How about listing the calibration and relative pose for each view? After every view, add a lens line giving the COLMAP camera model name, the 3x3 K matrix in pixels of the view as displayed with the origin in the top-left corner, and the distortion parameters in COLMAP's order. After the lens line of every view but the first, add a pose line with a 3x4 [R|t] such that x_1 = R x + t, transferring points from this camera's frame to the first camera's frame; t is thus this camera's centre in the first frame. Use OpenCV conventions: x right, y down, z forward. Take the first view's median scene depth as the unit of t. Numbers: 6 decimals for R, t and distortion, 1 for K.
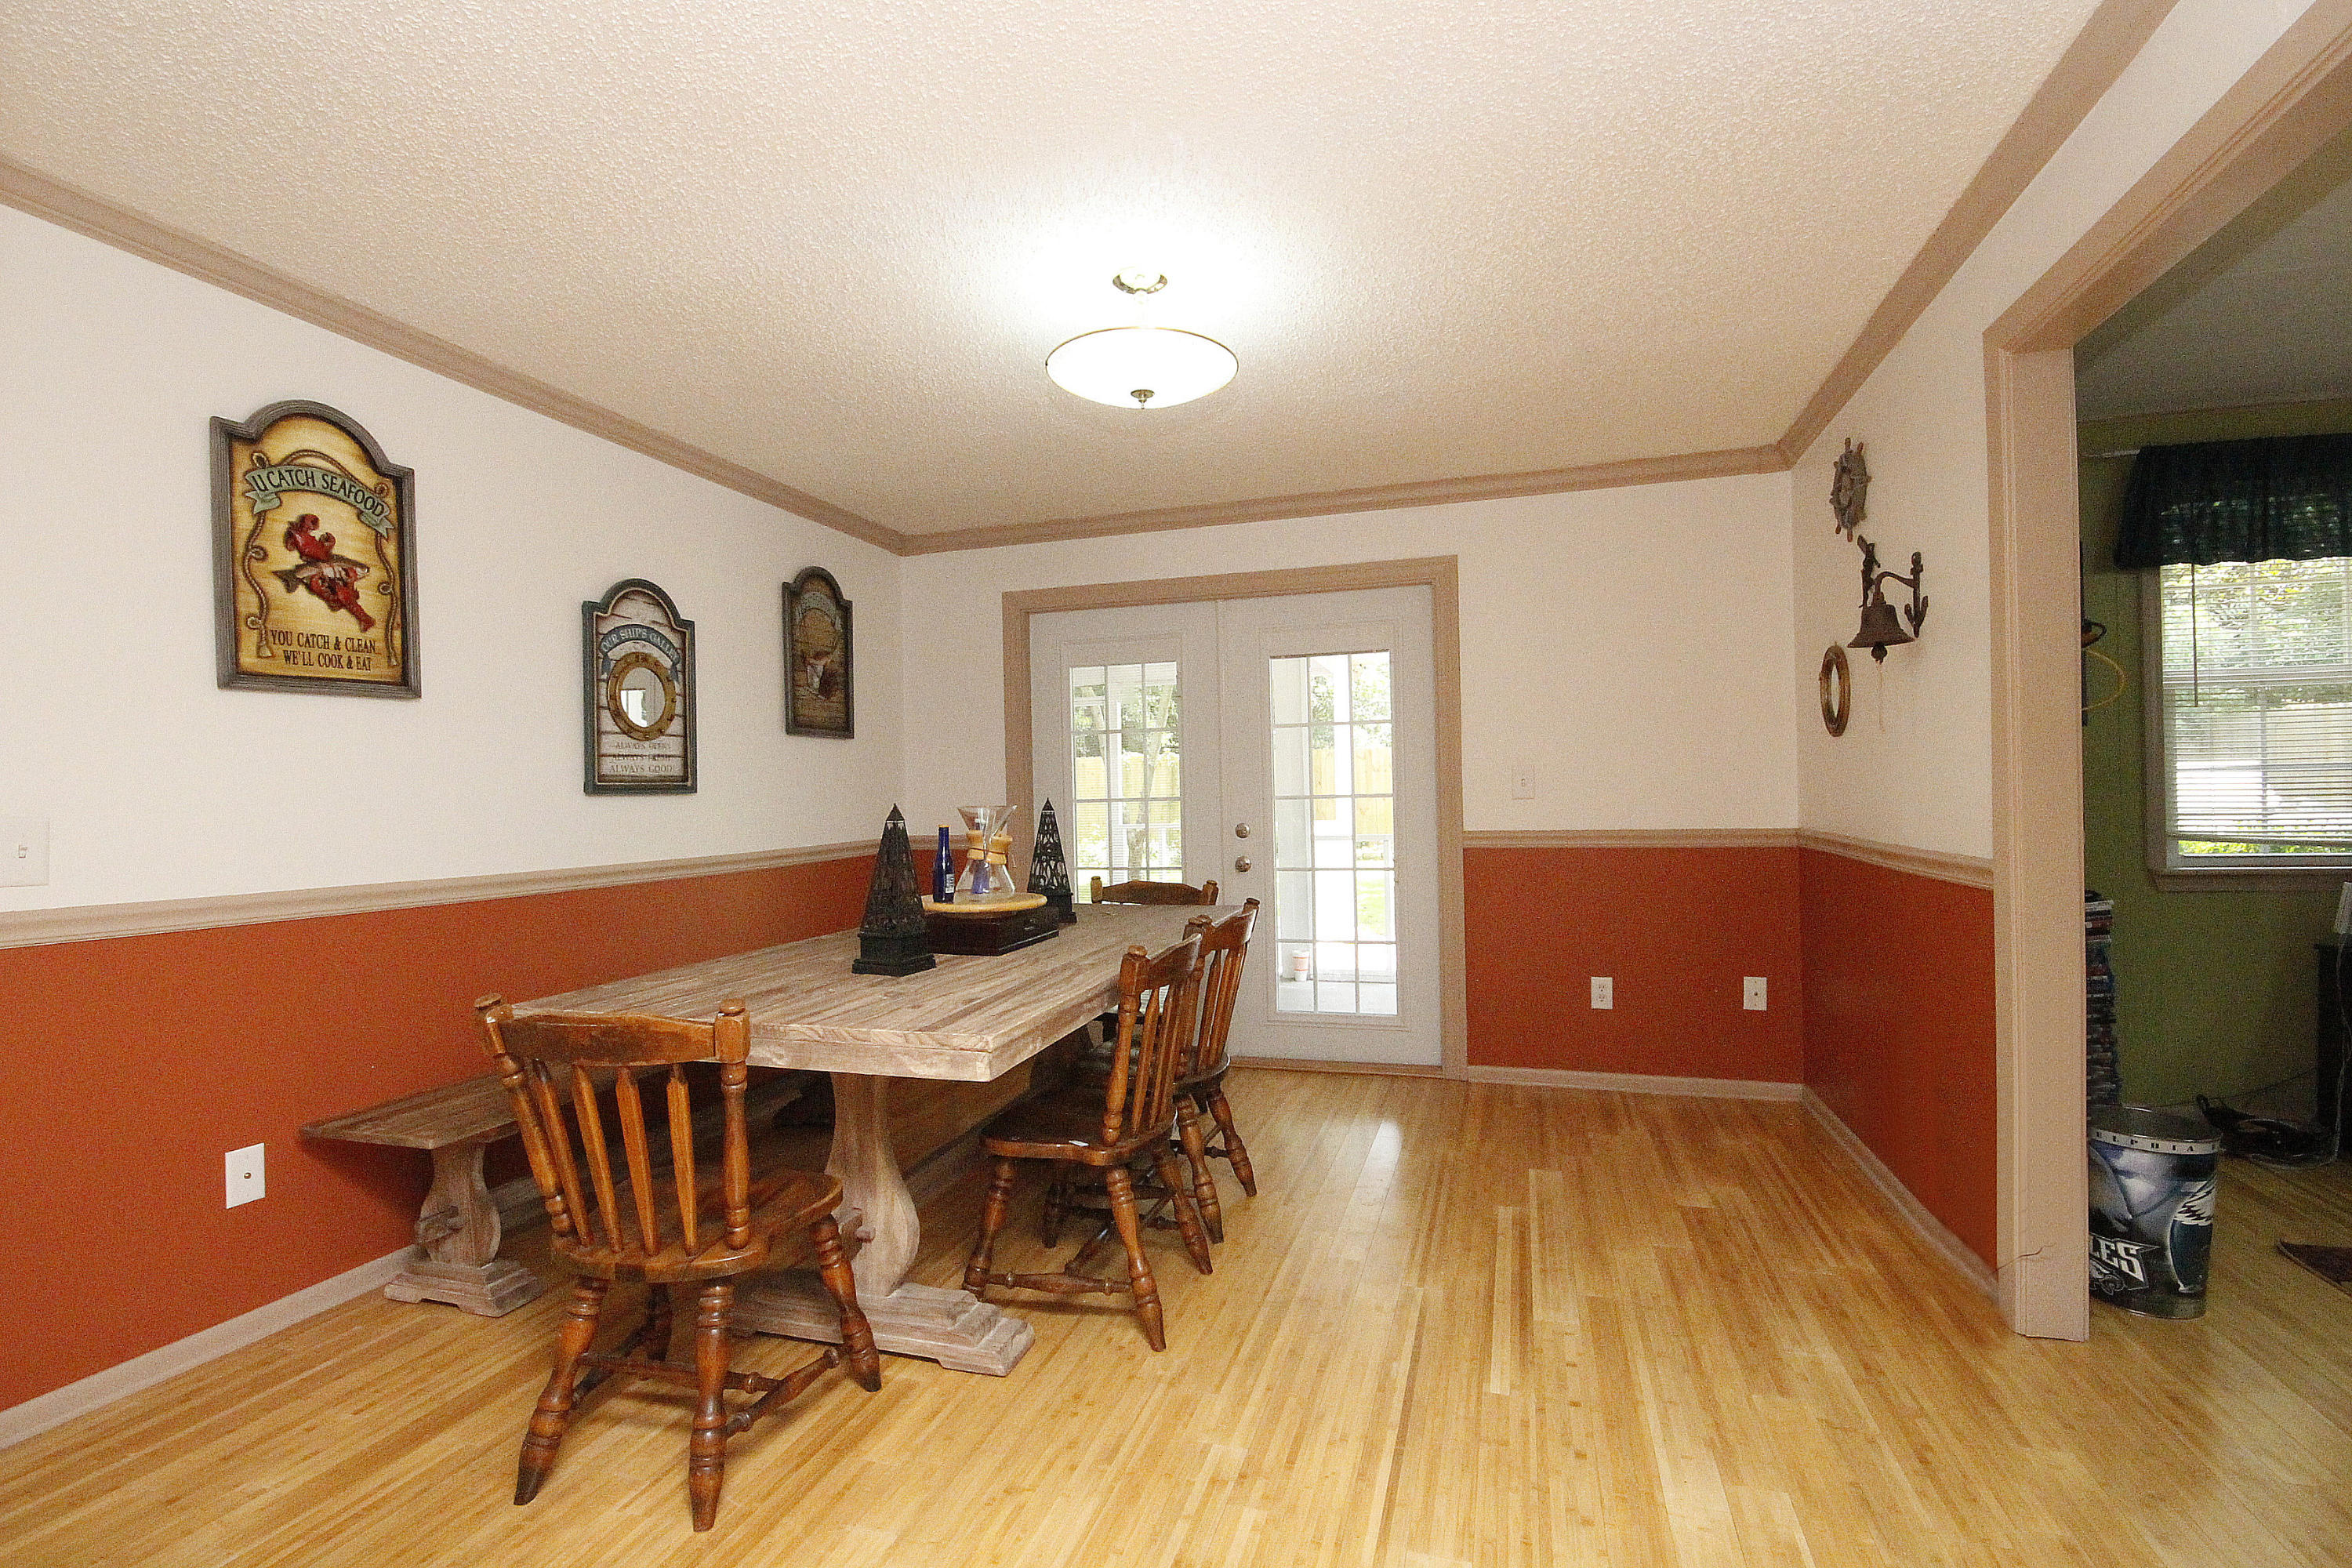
lens RADIAL K [[1075.8, 0, 1183.1], [0, 1075.8, 787.3], [0, 0, 1]] dist [-0.007084, -0.004267]
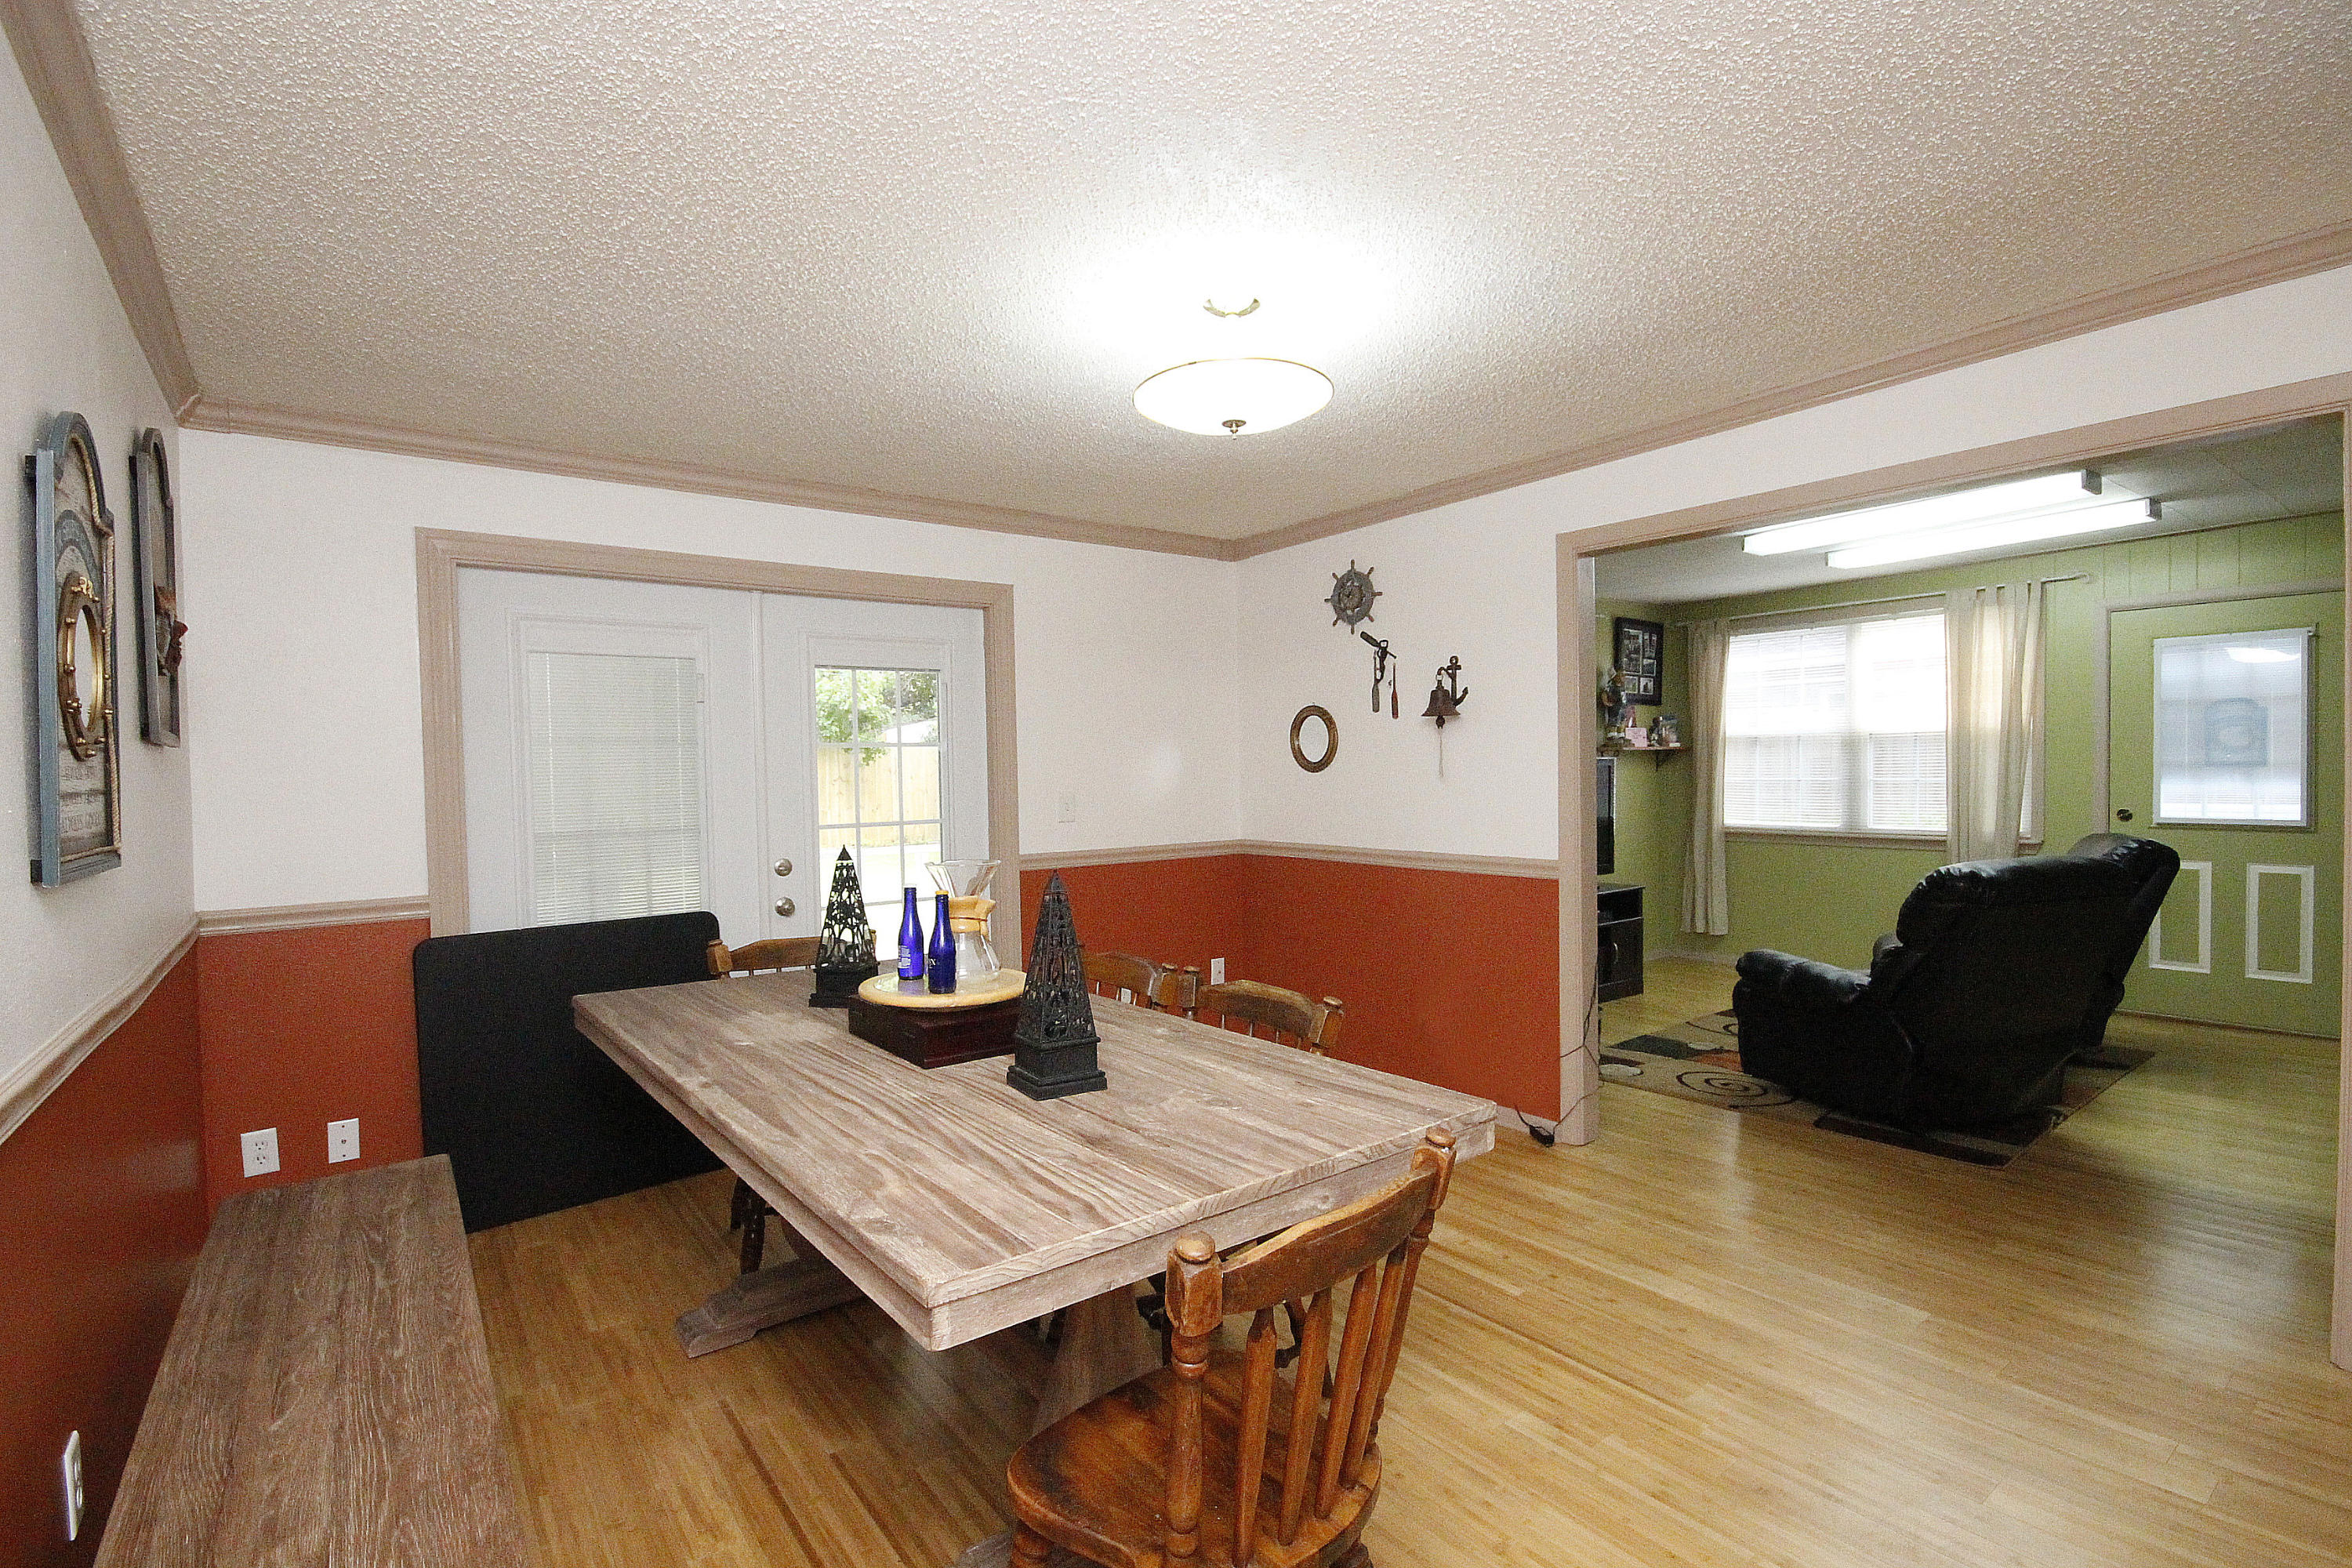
lens RADIAL K [[1075.8, 0, 1159.5], [0, 1075.8, 784.5], [0, 0, 1]] dist [-0.007084, -0.004267]
pose [[0.587518, -0.002450, 0.809208, -0.686768], [0.002278, 0.999996, 0.001374, -0.038004], [-0.809208, 0.001037, 0.587521, 0.396661]]
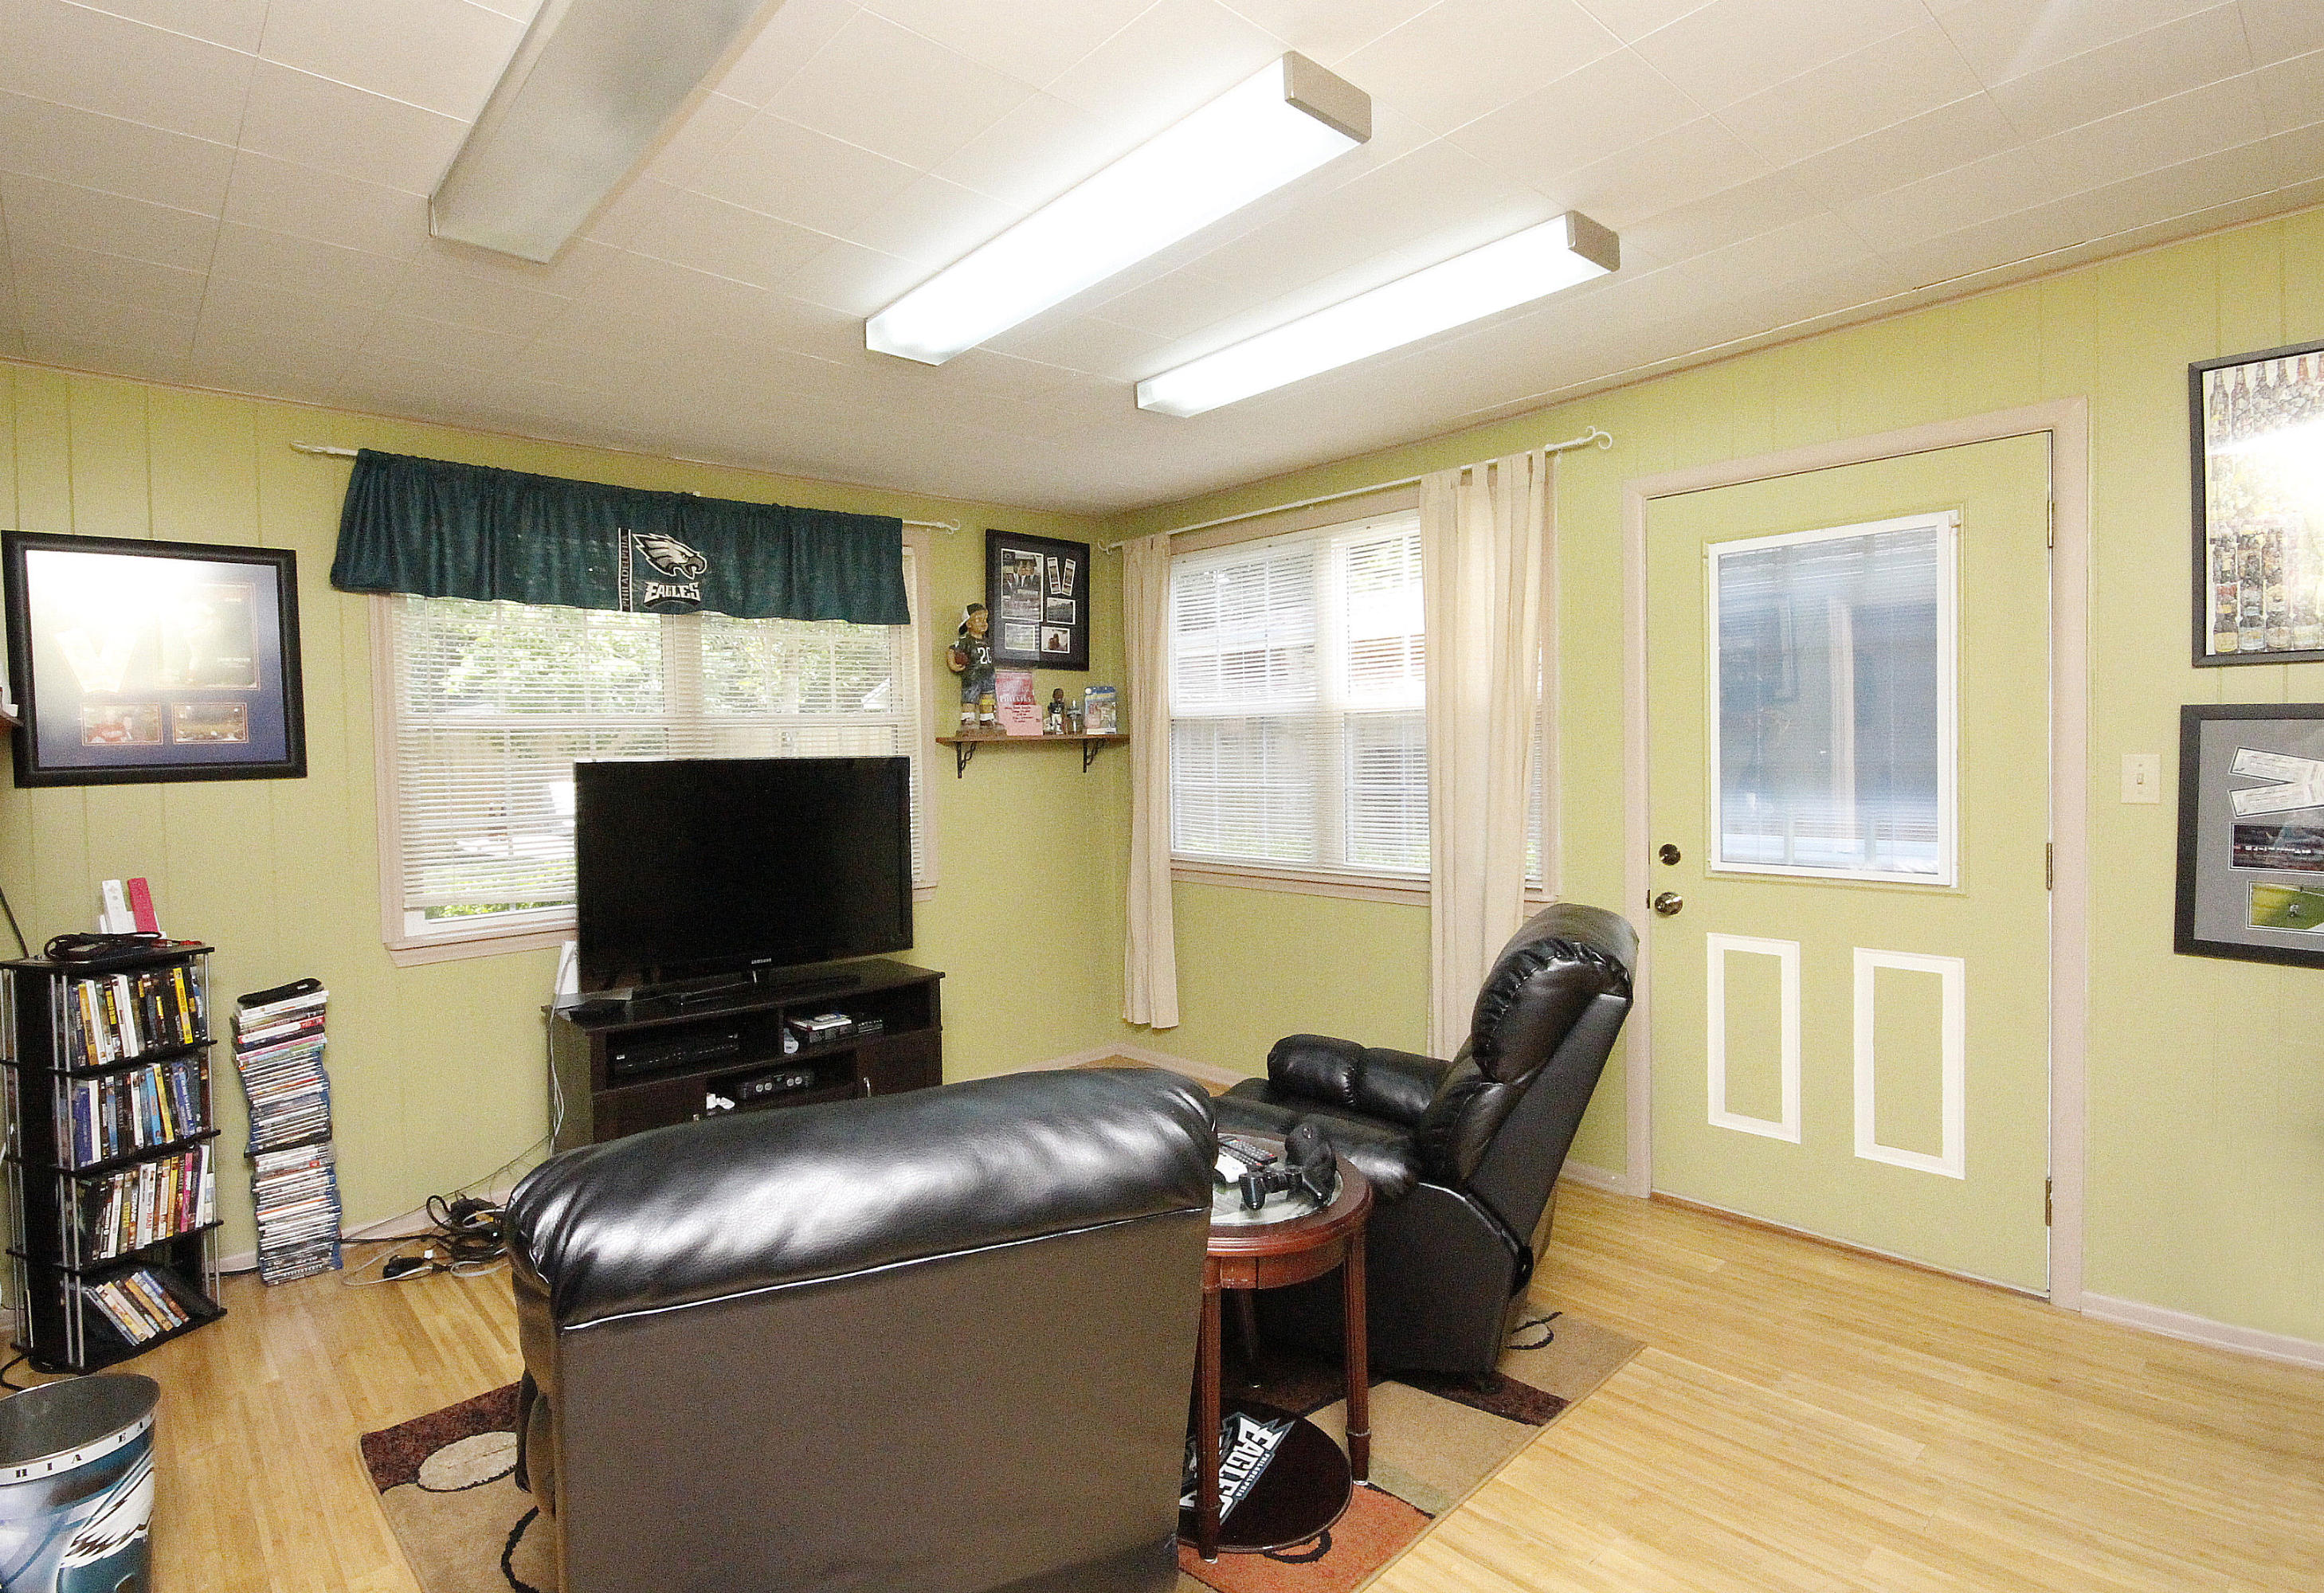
lens RADIAL K [[1096.0, 0, 1126.5], [0, 1096.0, 760.0], [0, 0, 1]] dist [0.003380, 0.000319]
pose [[0.512594, -0.003233, 0.858625, 0.525973], [0.008059, 0.999967, -0.001046, -0.074833], [-0.858594, 0.007456, 0.512603, 0.048915]]
